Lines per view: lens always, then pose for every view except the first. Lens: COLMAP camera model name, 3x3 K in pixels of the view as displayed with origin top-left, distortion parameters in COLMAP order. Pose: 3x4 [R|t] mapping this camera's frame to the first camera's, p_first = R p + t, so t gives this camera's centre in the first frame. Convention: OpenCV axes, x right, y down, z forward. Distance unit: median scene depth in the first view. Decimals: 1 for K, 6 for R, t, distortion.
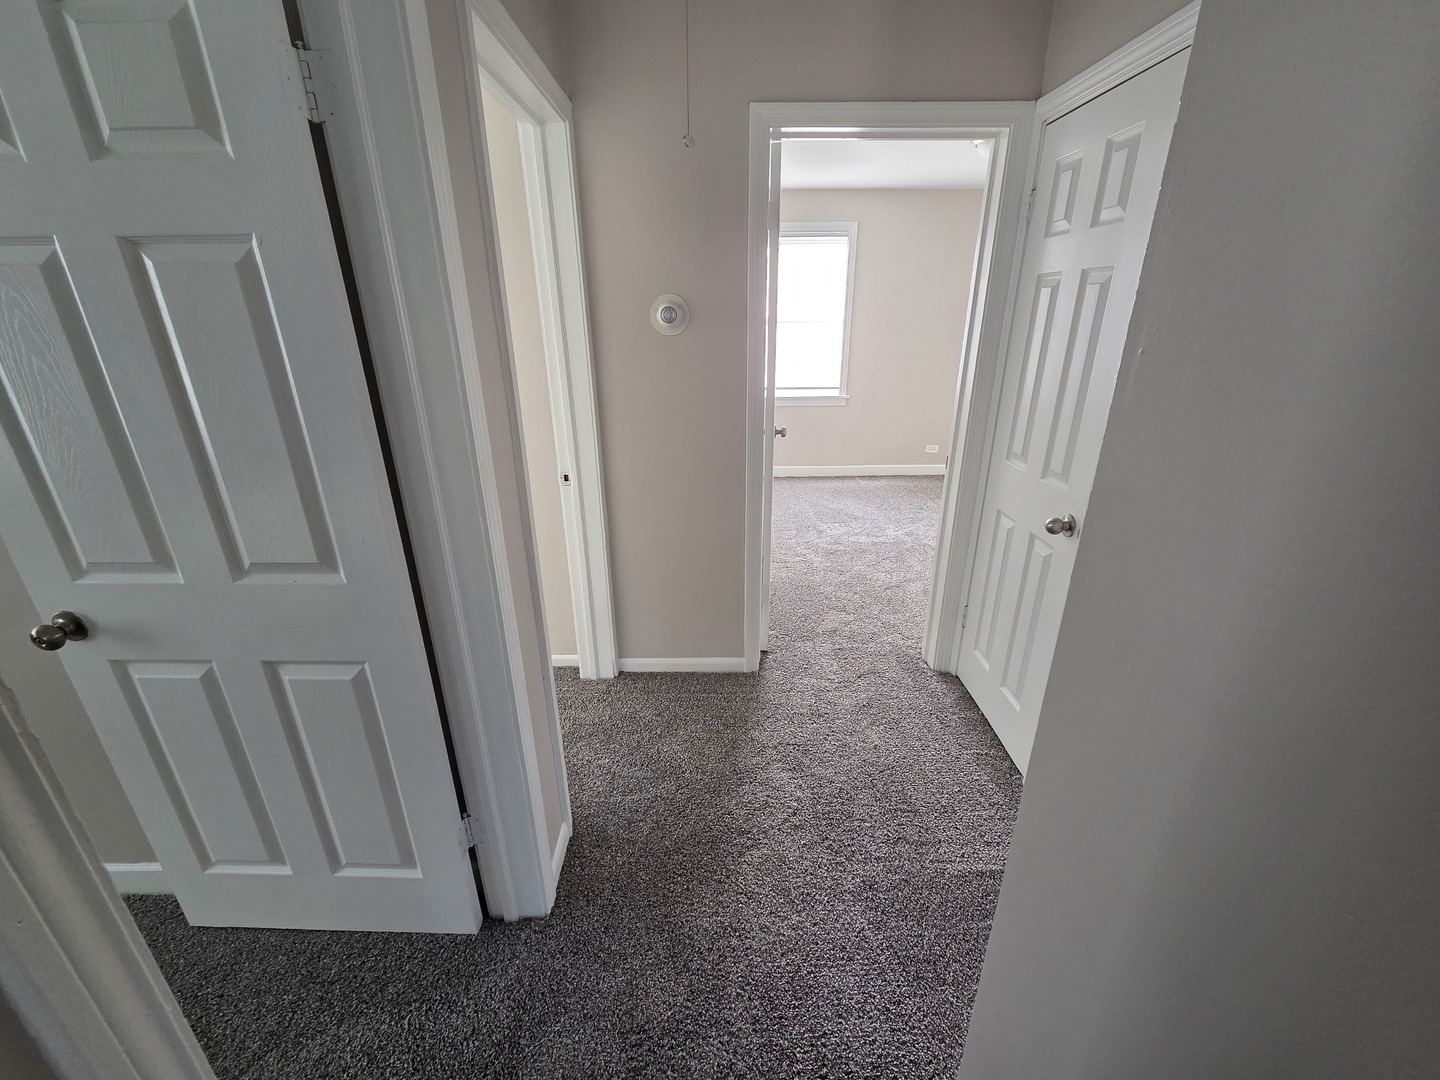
lens RADIAL K [[582.2, 0, 720.0], [0, 582.2, 540.0], [0, 0, 1]] dist [0.002449, -0.000012]
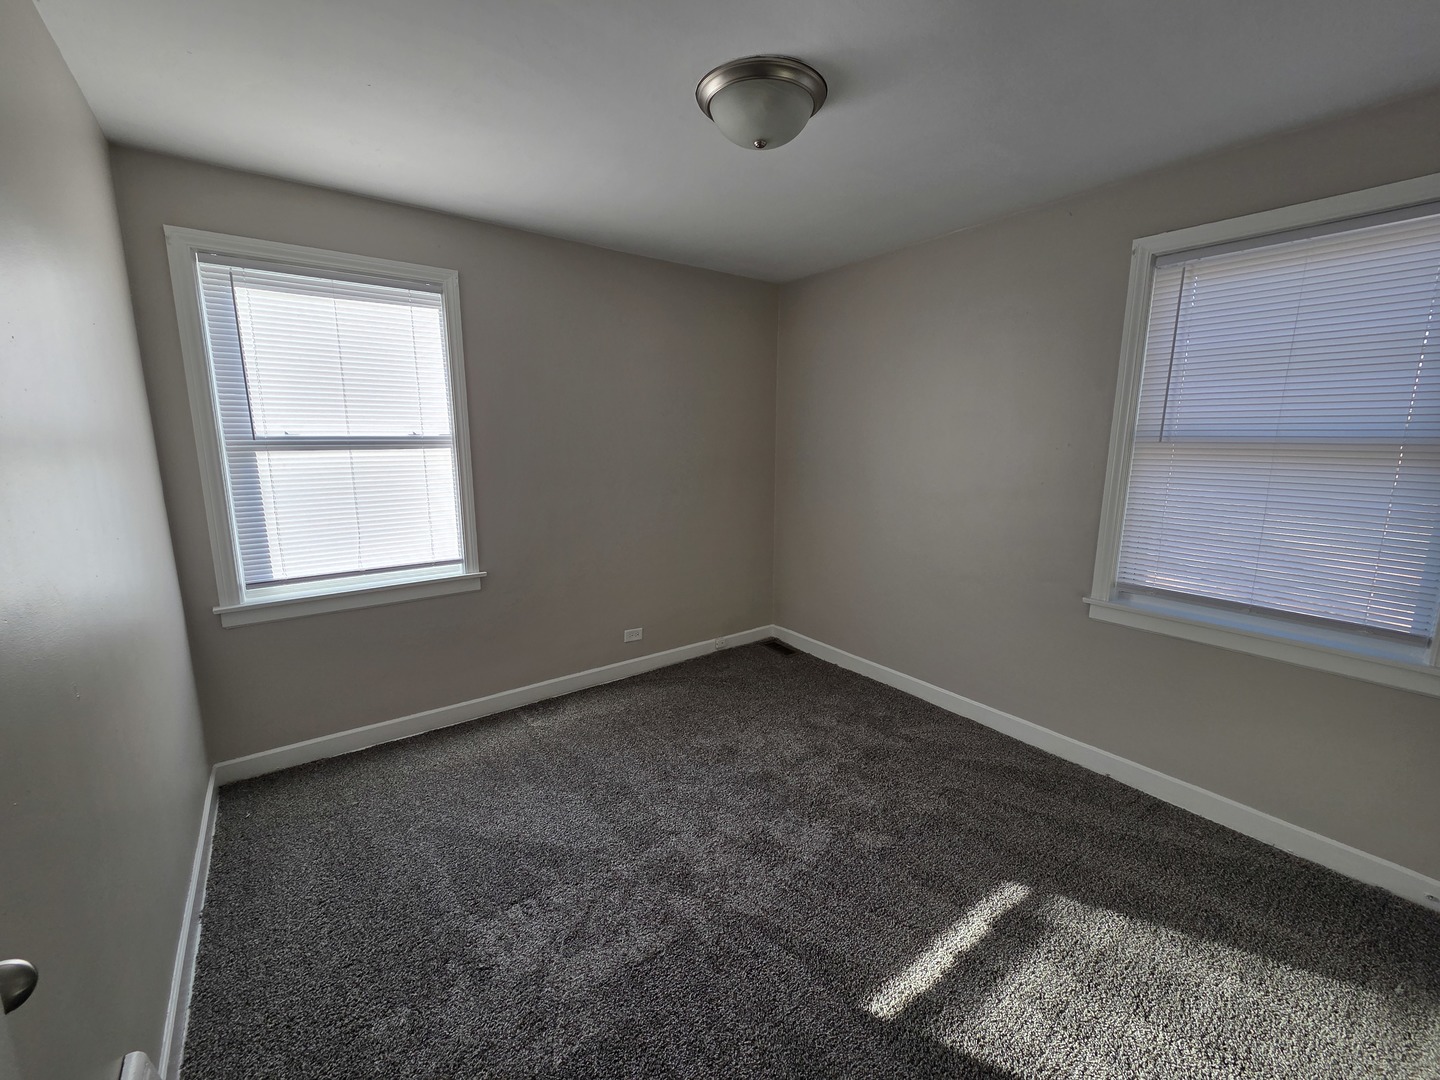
lens RADIAL K [[581.3, 0, 720.0], [0, 581.3, 540.0], [0, 0, 1]] dist [0.000872, 0.000367]
pose [[0.800143, -0.092658, 0.592609, 0.079983], [0.205779, 0.970439, -0.126110, -0.167349], [-0.563405, 0.222852, 0.795557, 0.447999]]
